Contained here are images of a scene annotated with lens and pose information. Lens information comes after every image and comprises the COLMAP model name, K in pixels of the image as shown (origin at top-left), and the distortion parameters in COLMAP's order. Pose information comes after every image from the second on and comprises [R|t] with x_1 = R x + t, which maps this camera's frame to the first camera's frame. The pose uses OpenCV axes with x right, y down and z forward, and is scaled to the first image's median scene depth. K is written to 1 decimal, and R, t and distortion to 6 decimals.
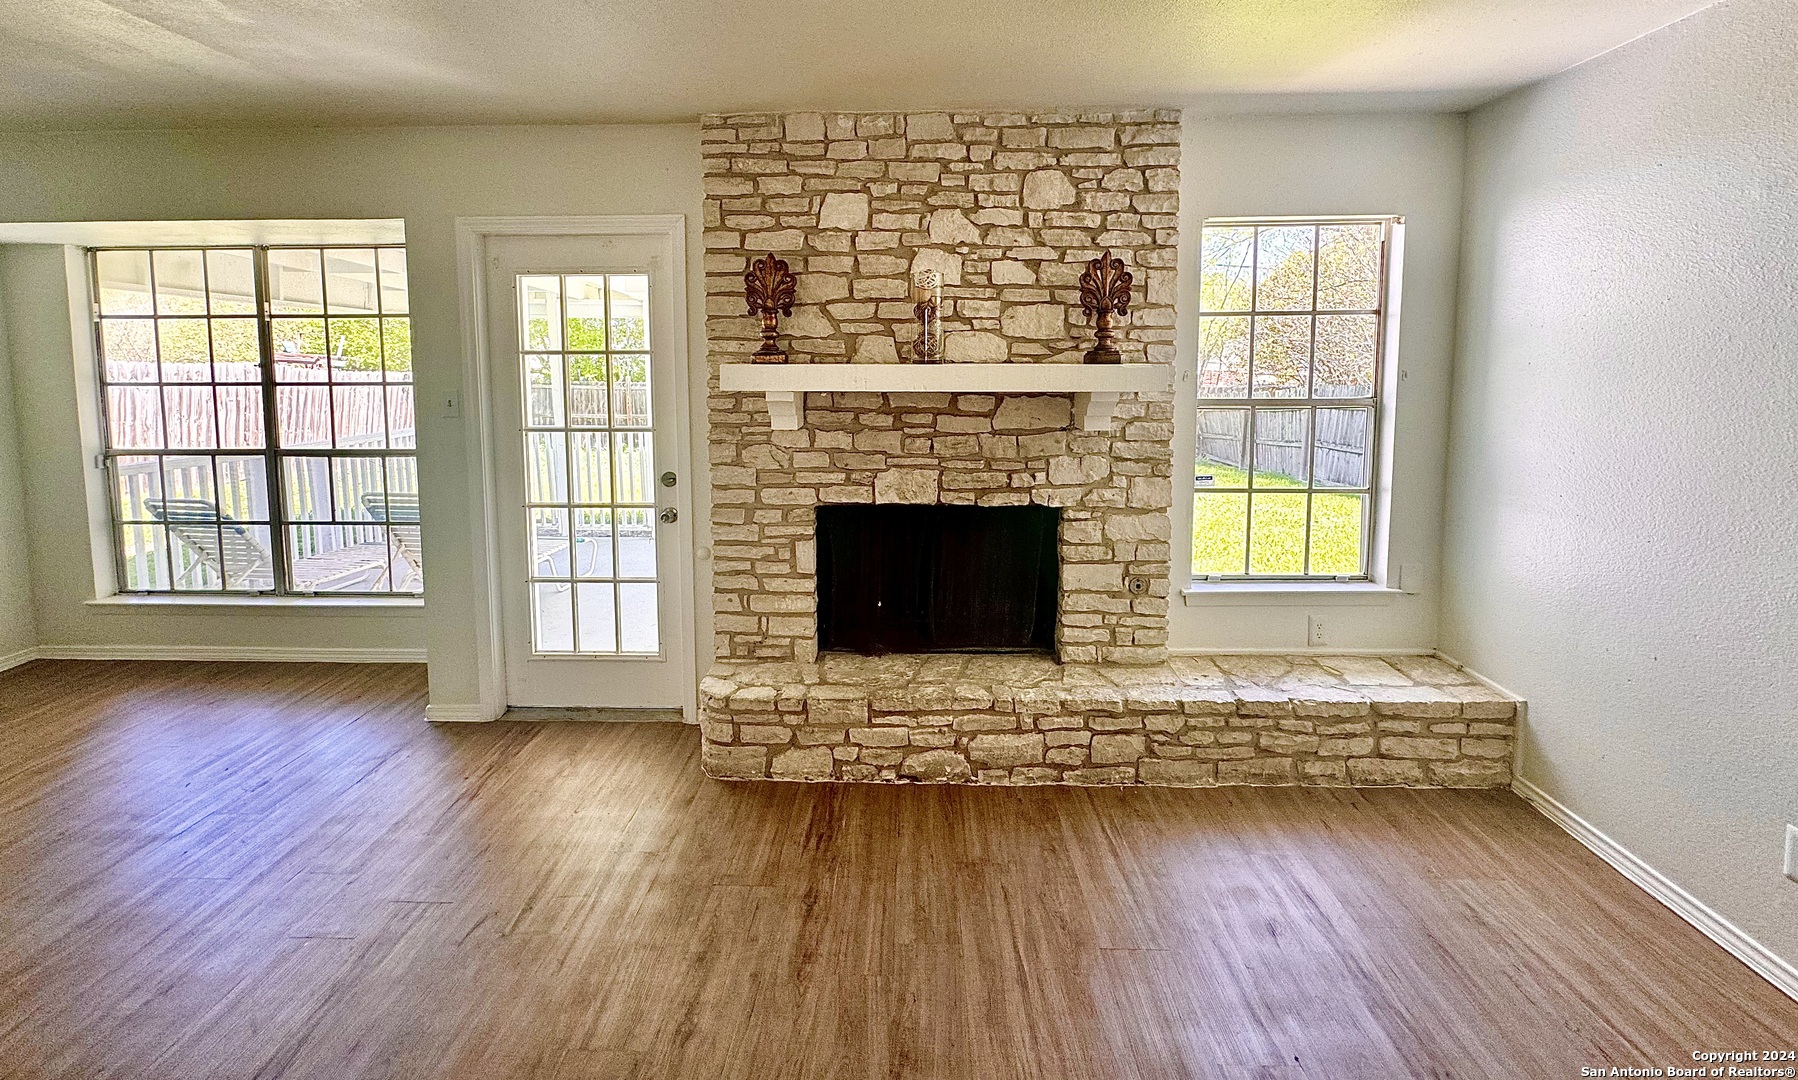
lens RADIAL K [[707.0, 0, 905.7], [0, 707.0, 408.5], [0, 0, 1]] dist [-0.015666, -0.000031]
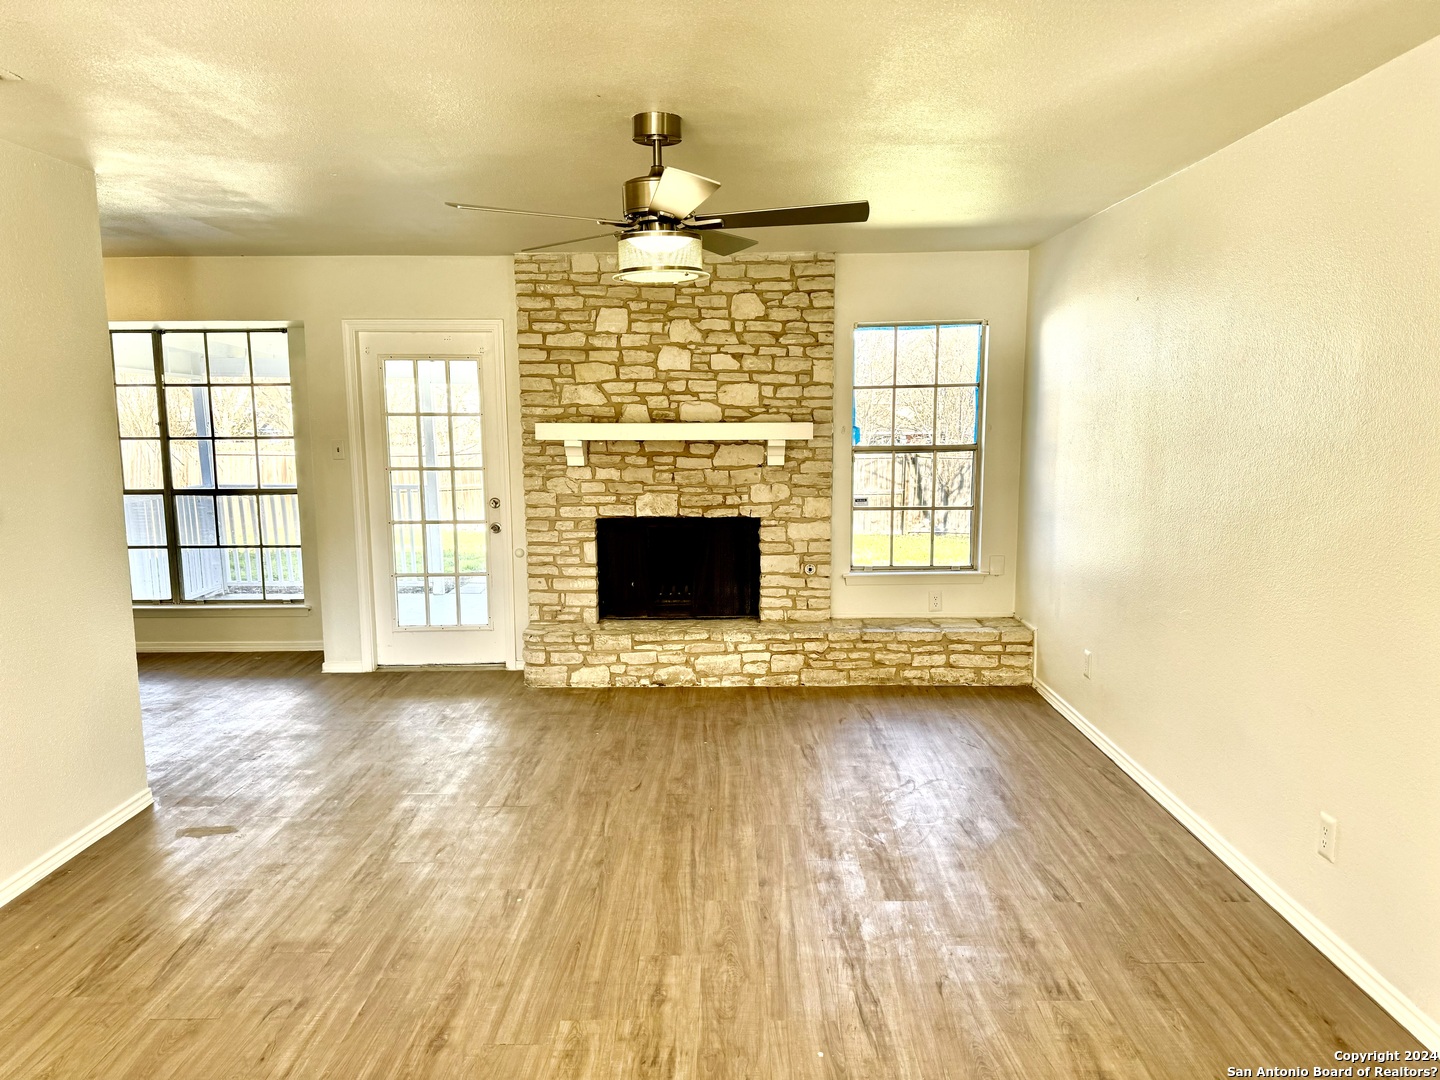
lens RADIAL K [[1000.6, 0, 728.8], [0, 1000.6, 549.1], [0, 0, 1]] dist [0.080555, -0.028820]
pose [[0.999791, -0.006986, 0.019226, 0.115939], [0.005848, 0.998261, 0.058650, 0.082161], [-0.019602, -0.058525, 0.998093, -1.166813]]
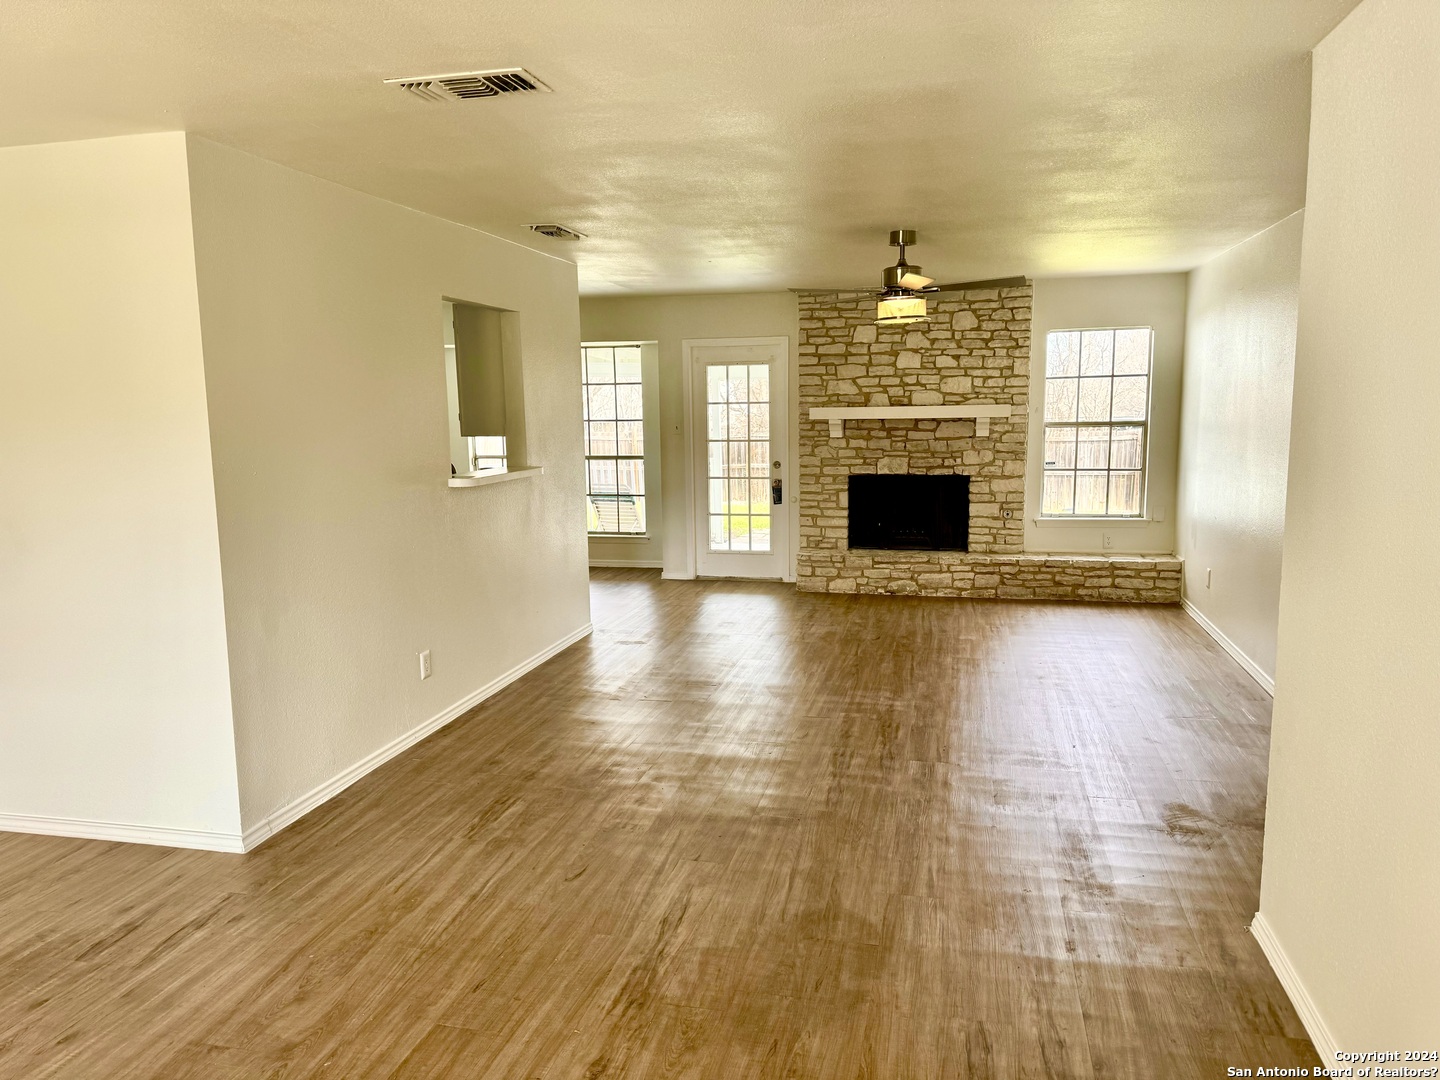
lens RADIAL K [[1000.6, 0, 716.8], [0, 1000.6, 549.0], [0, 0, 1]] dist [0.080555, -0.028820]
pose [[0.975796, 0.018864, -0.217867, 0.148270], [-0.003972, 0.997637, 0.068588, 0.158407], [0.218646, -0.066062, 0.973565, -2.073857]]
